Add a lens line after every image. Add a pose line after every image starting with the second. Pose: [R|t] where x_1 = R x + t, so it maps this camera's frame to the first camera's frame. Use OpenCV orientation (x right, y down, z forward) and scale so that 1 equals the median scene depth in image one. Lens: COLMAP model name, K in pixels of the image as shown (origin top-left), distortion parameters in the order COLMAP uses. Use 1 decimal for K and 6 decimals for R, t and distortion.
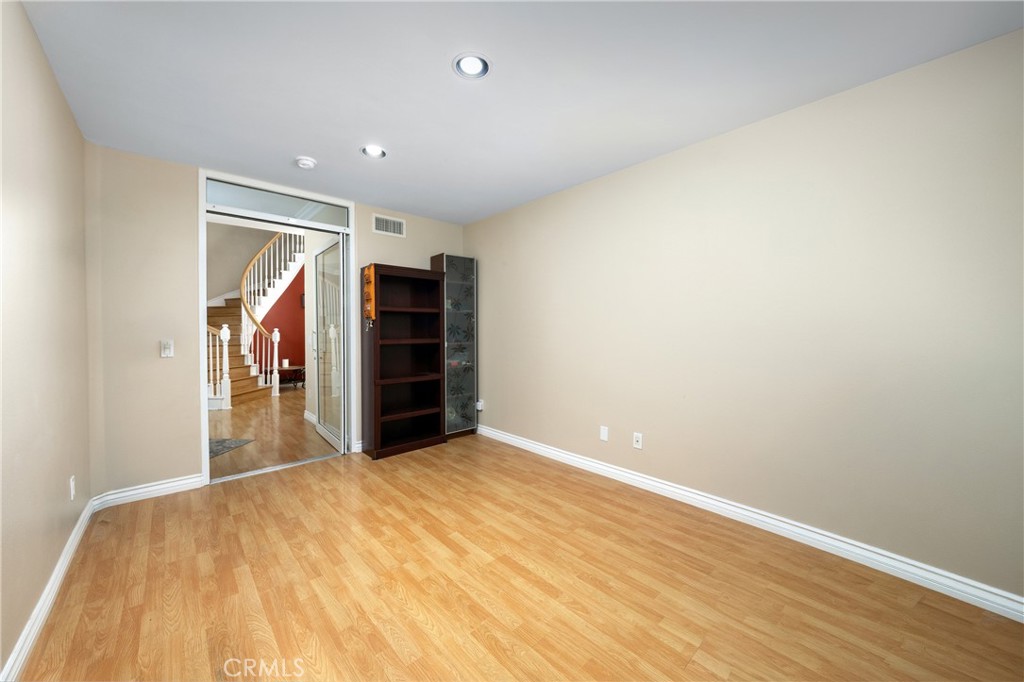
lens RADIAL K [[376.8, 0, 511.4], [0, 376.8, 333.6], [0, 0, 1]] dist [-0.001631, -0.000368]
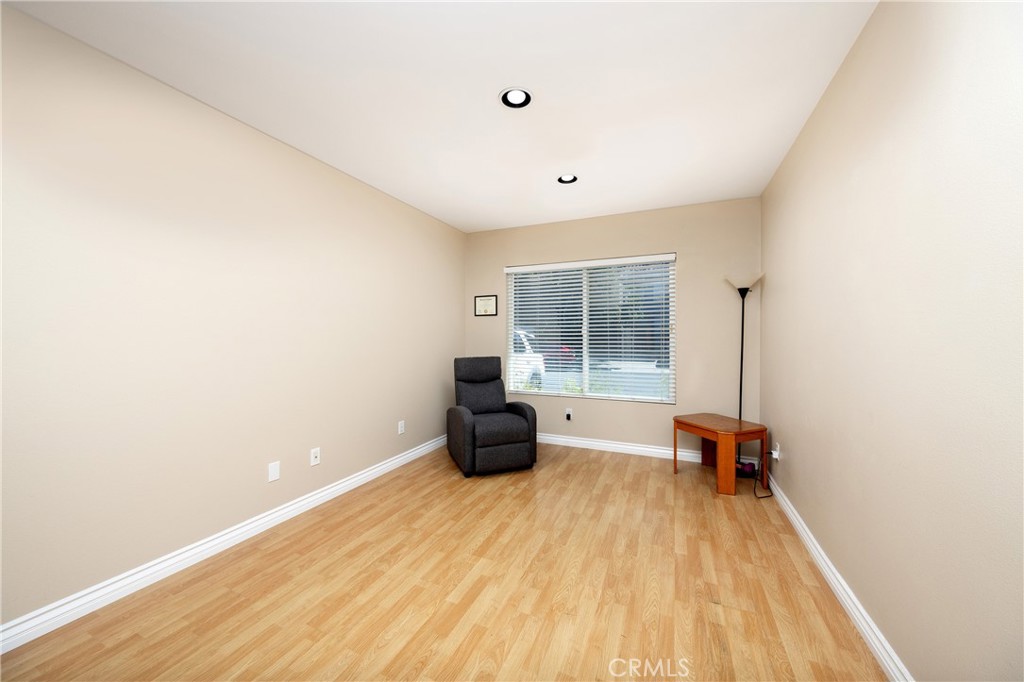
lens RADIAL K [[376.8, 0, 509.8], [0, 376.8, 339.6], [0, 0, 1]] dist [-0.001631, -0.000368]
pose [[-0.405986, -0.002514, 0.913876, -0.939897], [0.014081, 0.999860, 0.009006, -0.009323], [-0.913771, 0.016524, -0.405894, 1.235602]]
